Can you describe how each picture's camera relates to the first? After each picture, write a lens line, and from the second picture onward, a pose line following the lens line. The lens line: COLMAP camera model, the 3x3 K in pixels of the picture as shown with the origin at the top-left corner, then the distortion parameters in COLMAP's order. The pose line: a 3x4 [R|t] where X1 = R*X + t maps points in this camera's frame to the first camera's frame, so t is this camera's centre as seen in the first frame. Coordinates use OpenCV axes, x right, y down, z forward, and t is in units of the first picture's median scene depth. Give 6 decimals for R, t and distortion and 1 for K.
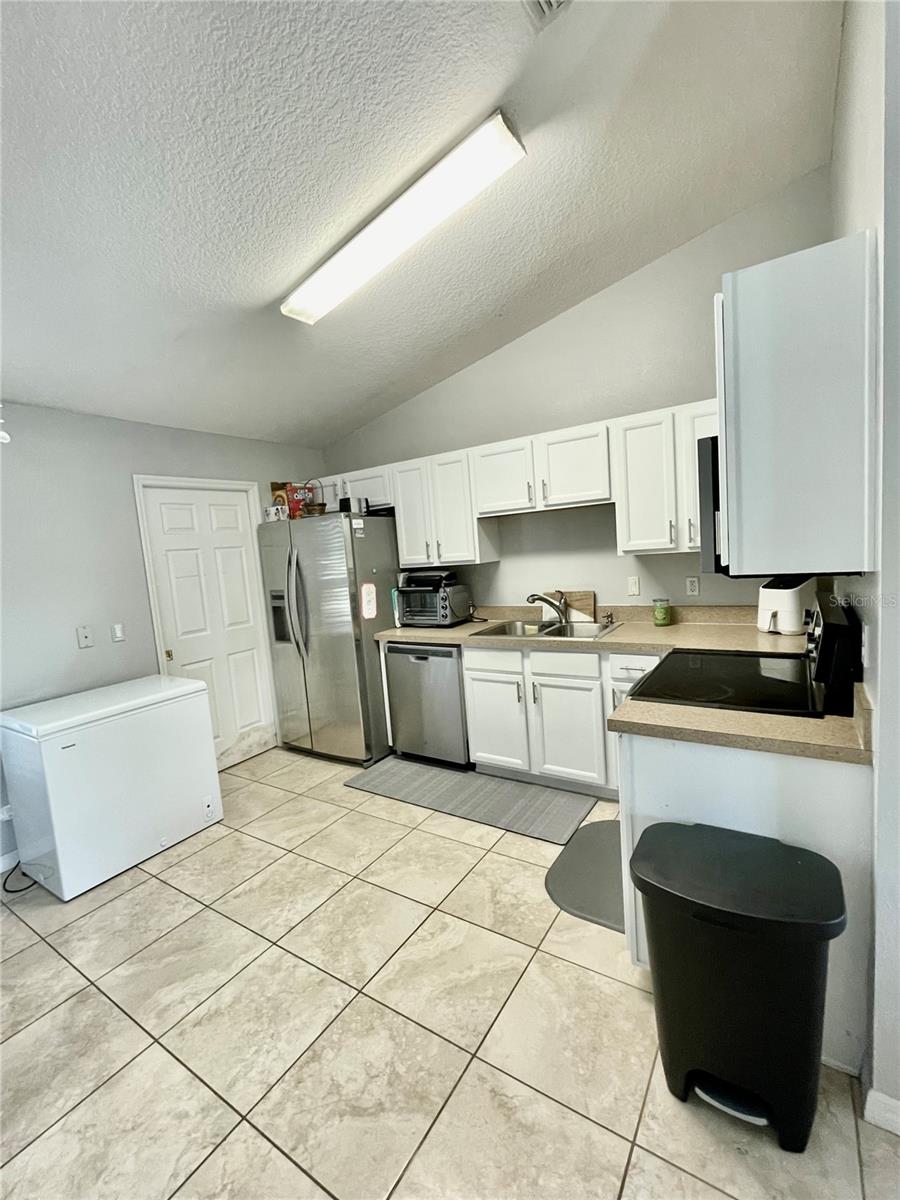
lens RADIAL K [[516.5, 0, 455.0], [0, 516.5, 599.5], [0, 0, 1]] dist [-0.004376, -0.001186]
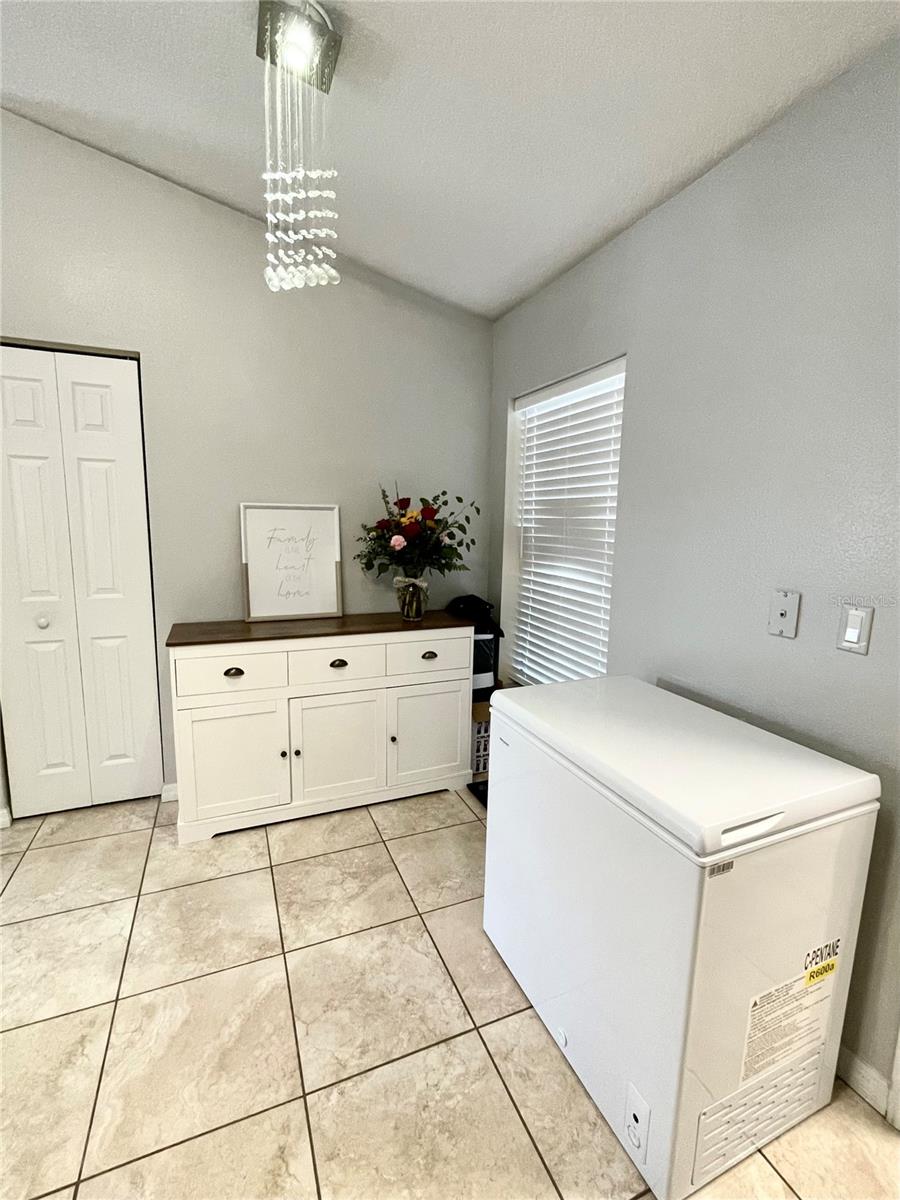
lens RADIAL K [[537.2, 0, 452.9], [0, 537.2, 595.0], [0, 0, 1]] dist [-0.001412, -0.000293]
pose [[-0.563384, 0.189107, -0.804262, -0.170815], [-0.063831, 0.960580, 0.270575, -0.061072], [0.823726, 0.203775, -0.529105, 1.057814]]
